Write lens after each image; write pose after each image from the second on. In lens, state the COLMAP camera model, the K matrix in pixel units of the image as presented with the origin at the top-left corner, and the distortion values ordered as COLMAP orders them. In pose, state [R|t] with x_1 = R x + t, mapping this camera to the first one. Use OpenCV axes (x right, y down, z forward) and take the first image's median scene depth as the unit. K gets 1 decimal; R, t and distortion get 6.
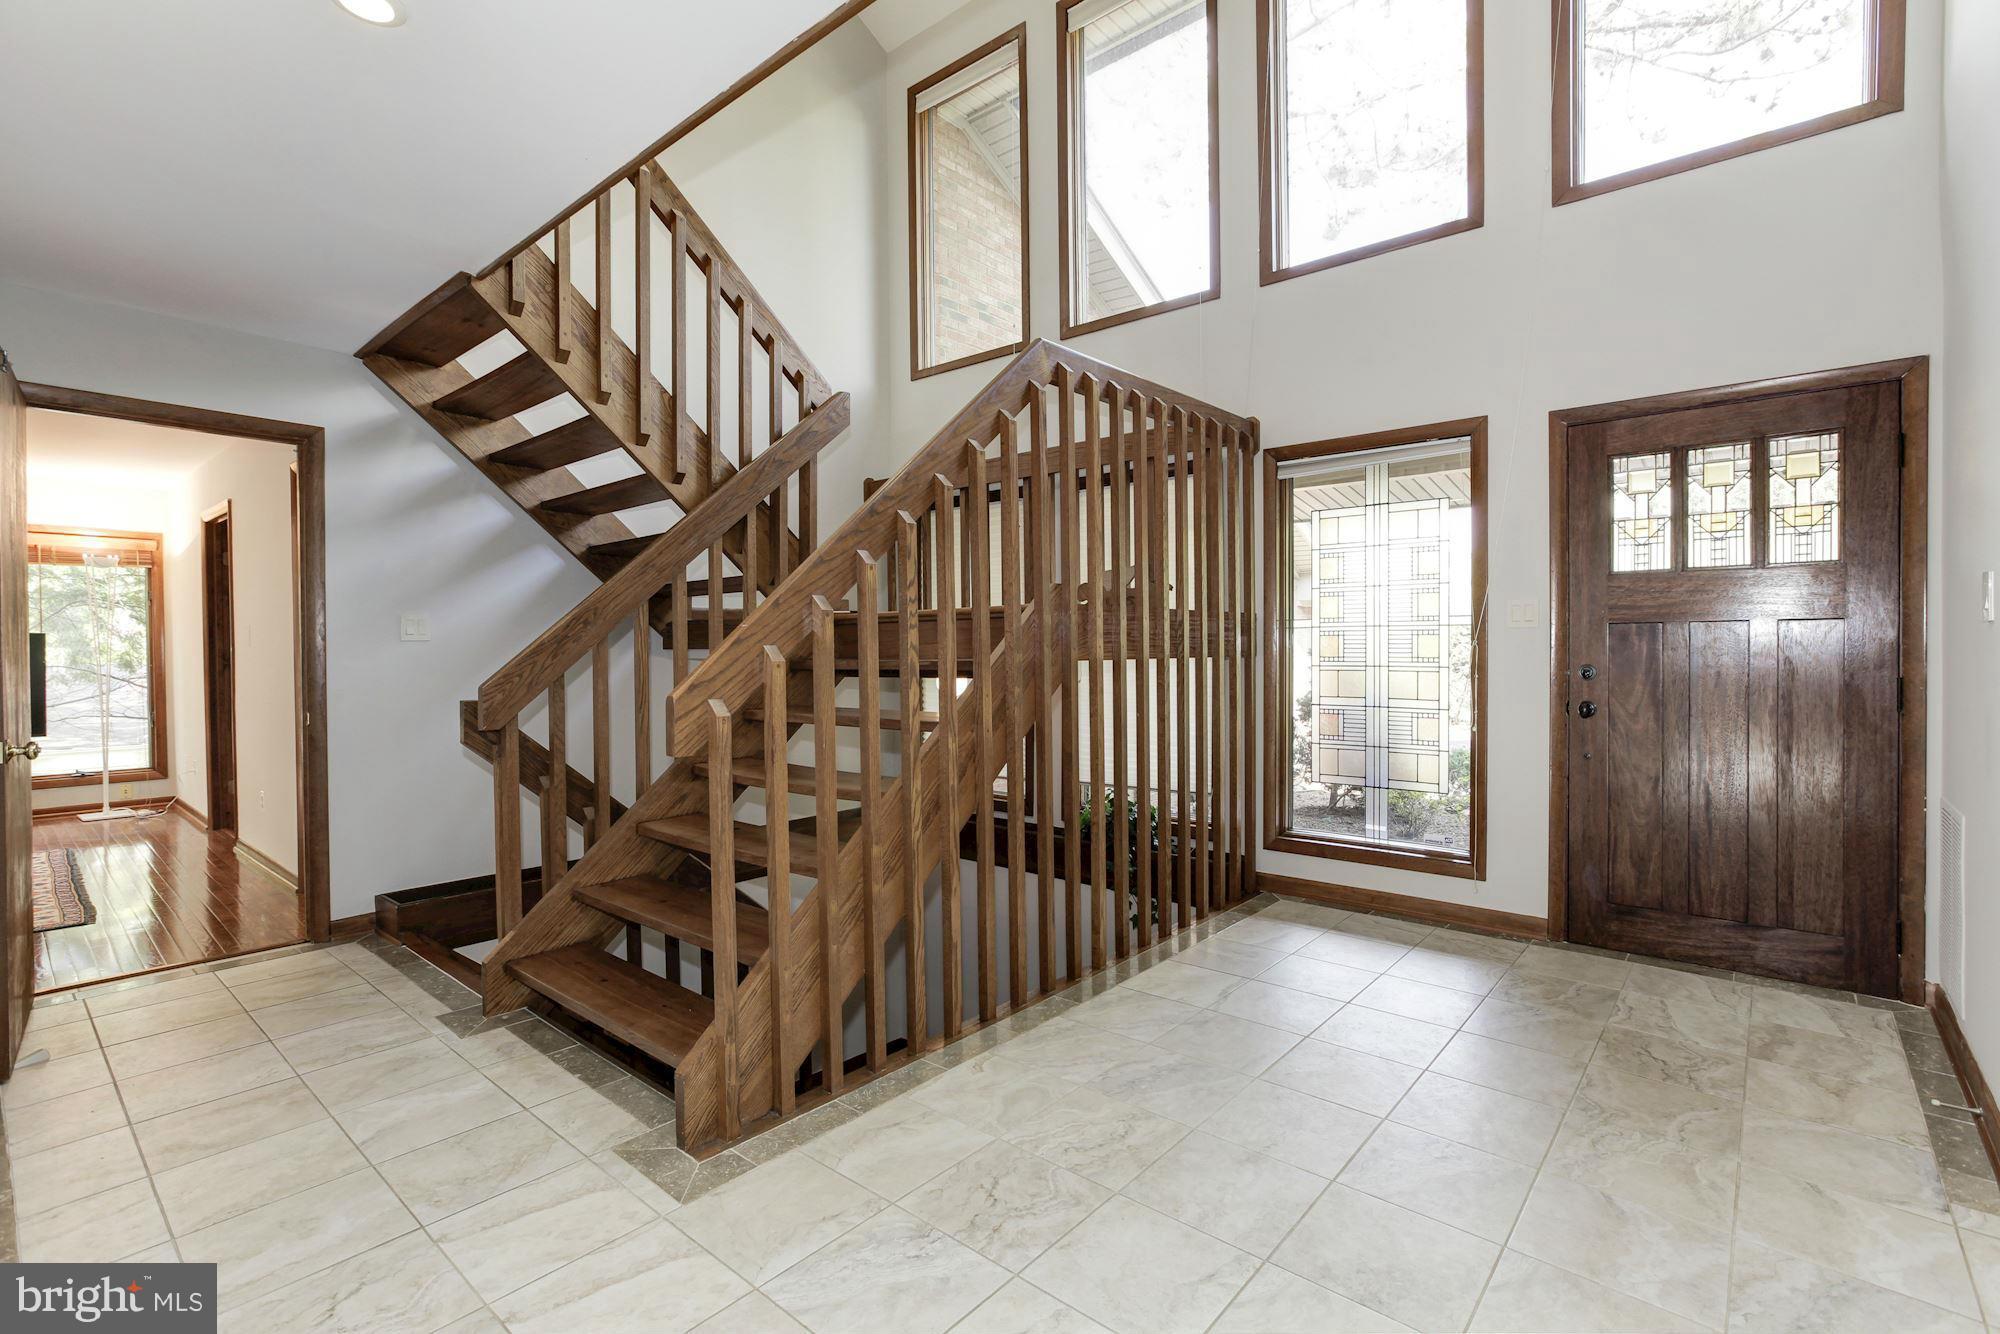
lens RADIAL K [[912.1, 0, 1001.6], [0, 912.1, 665.5], [0, 0, 1]] dist [-0.019139, 0.005502]
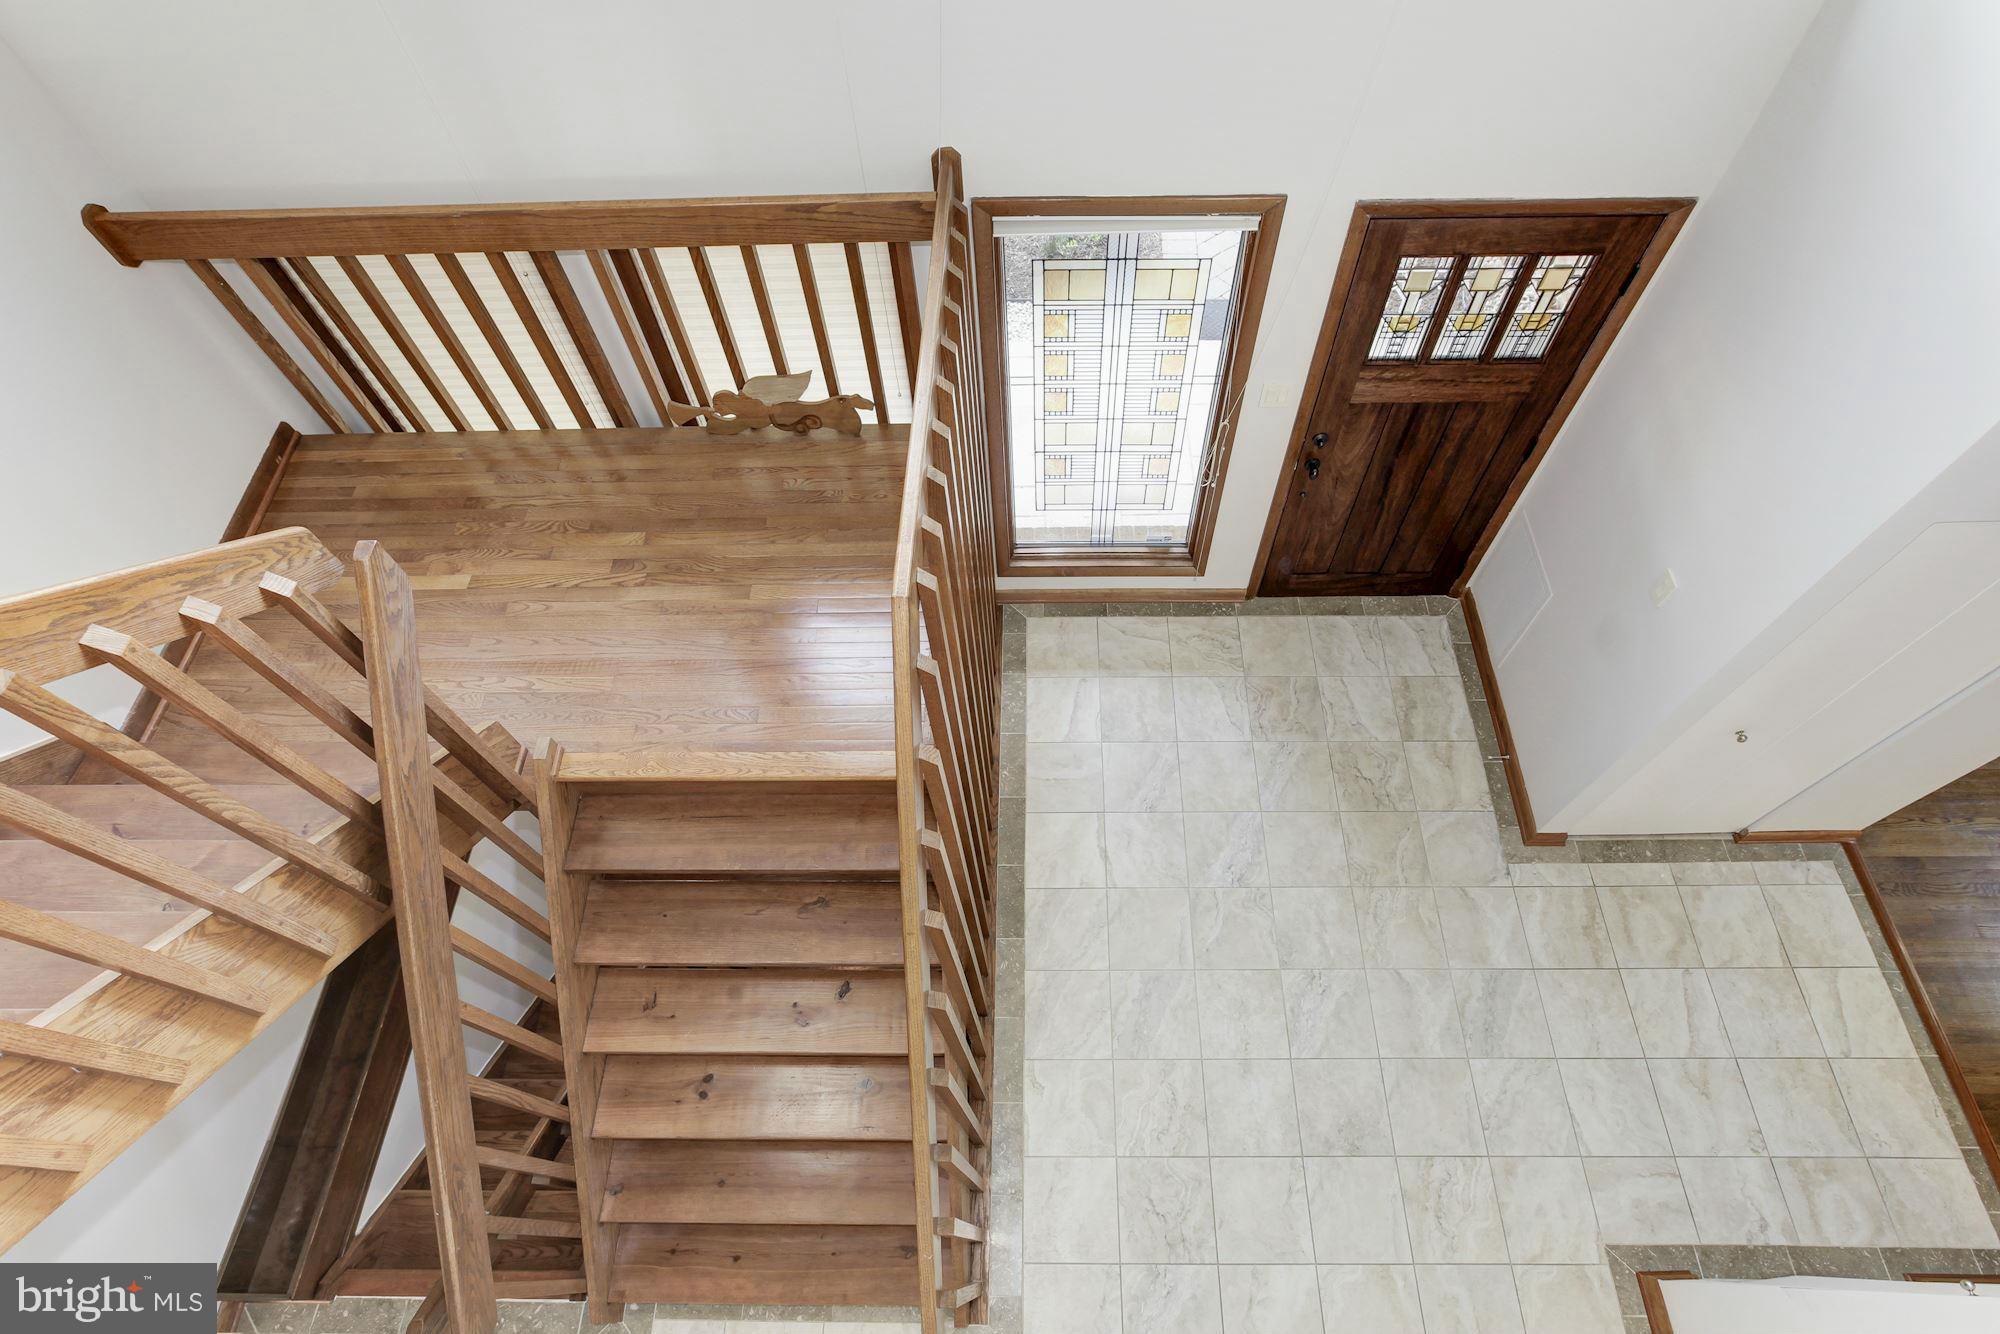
lens RADIAL K [[953.6, 0, 1048.1], [0, 953.6, 700.1], [0, 0, 1]] dist [-0.032380, 0.000583]
pose [[0.756136, -0.566459, 0.327692, -0.131779], [0.016758, 0.517337, 0.855617, -0.926967], [-0.654200, -0.641472, 0.400670, 0.699324]]
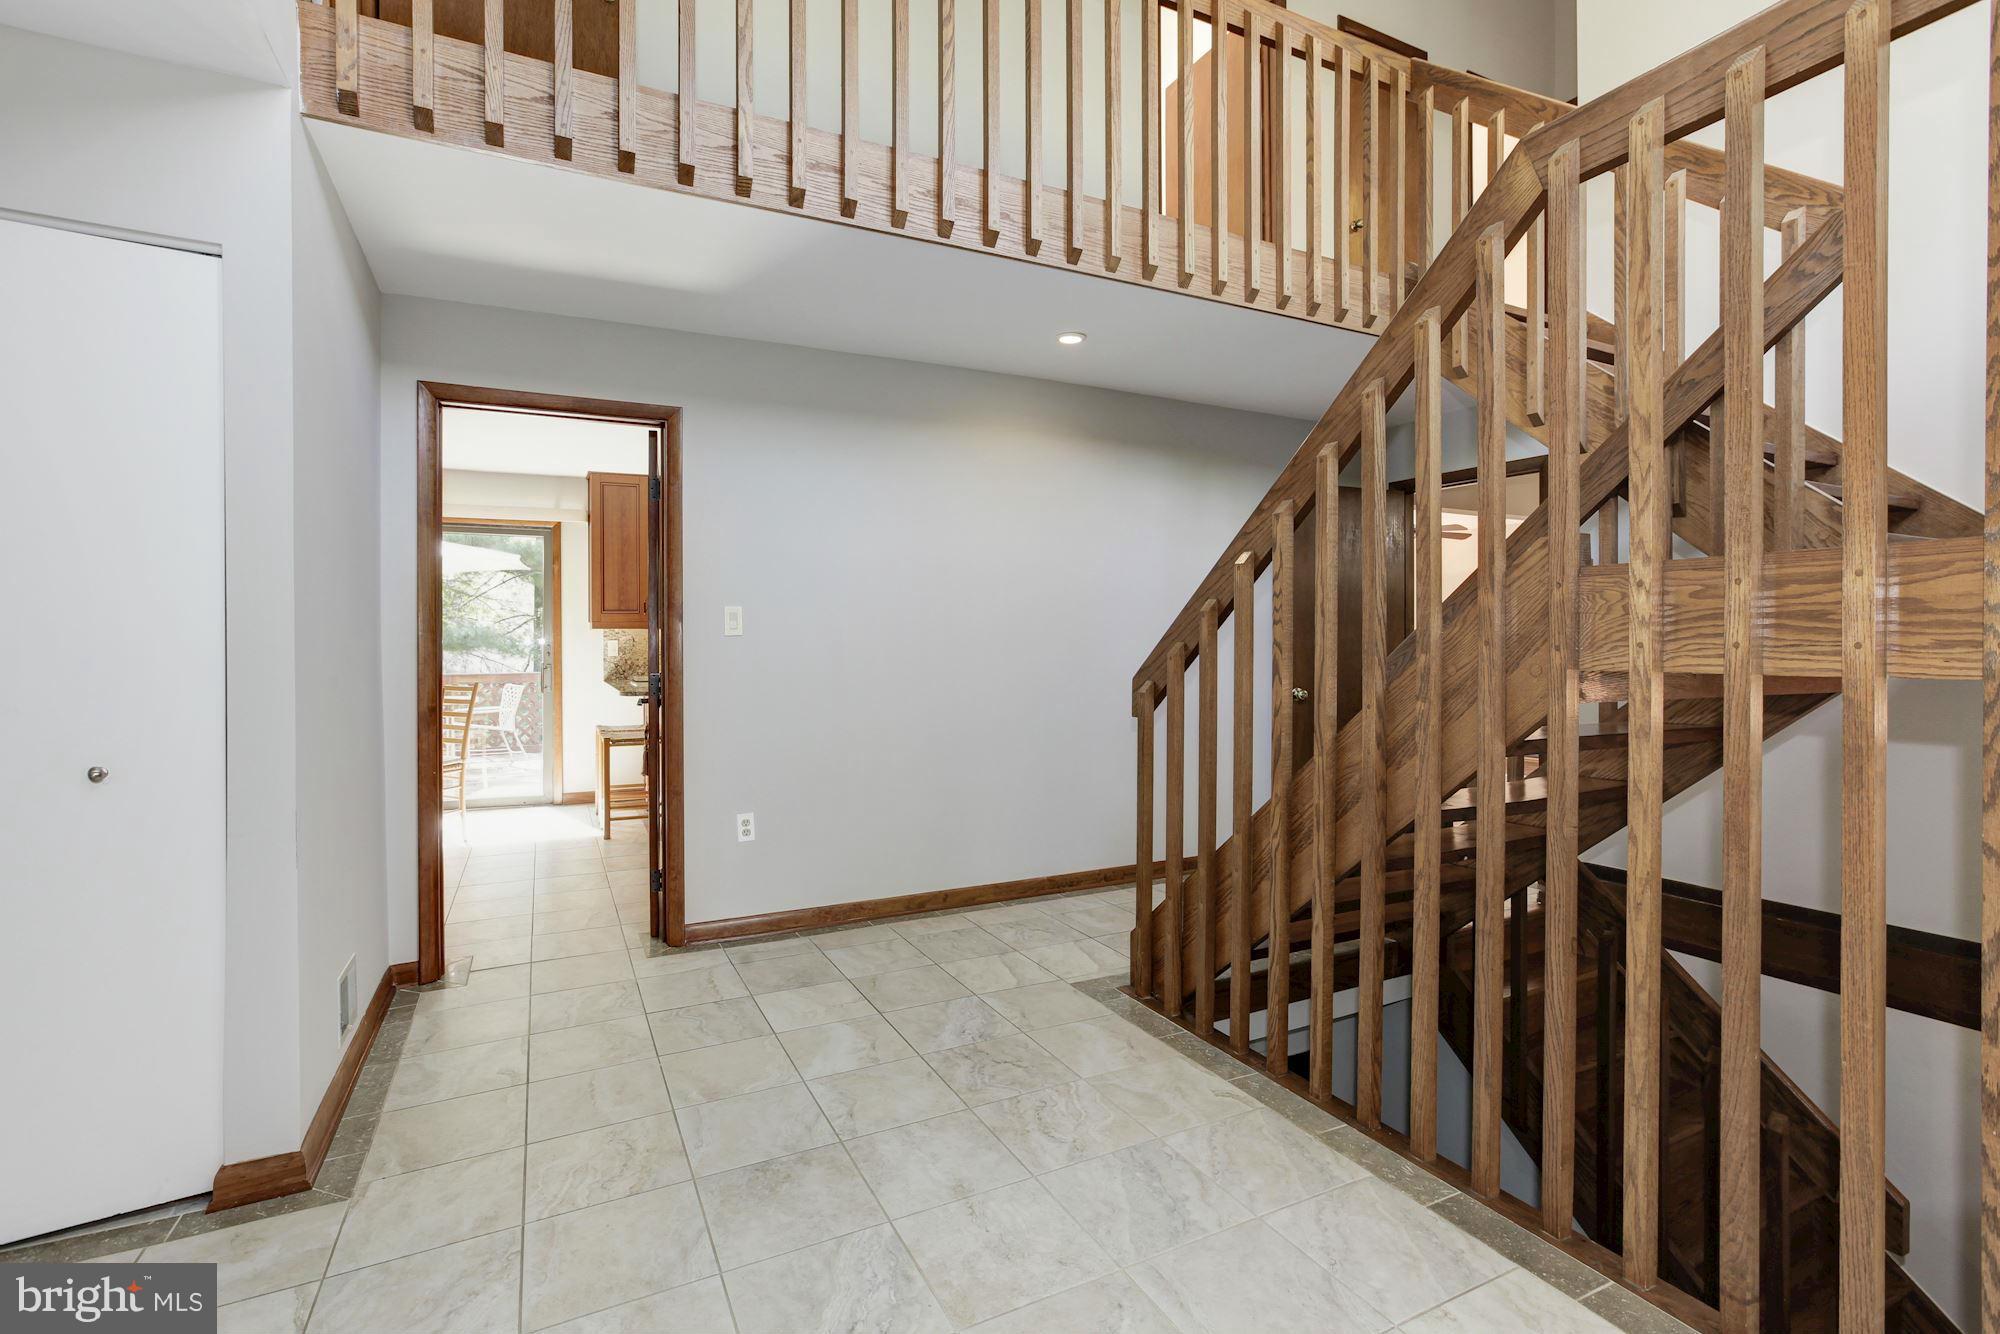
lens RADIAL K [[912.1, 0, 996.4], [0, 912.1, 651.0], [0, 0, 1]] dist [-0.019139, 0.005502]
pose [[-0.386897, 0.017439, -0.921958, 0.814904], [-0.000340, 0.999818, 0.019055, -0.031001], [0.922123, 0.007686, -0.386821, 1.004937]]
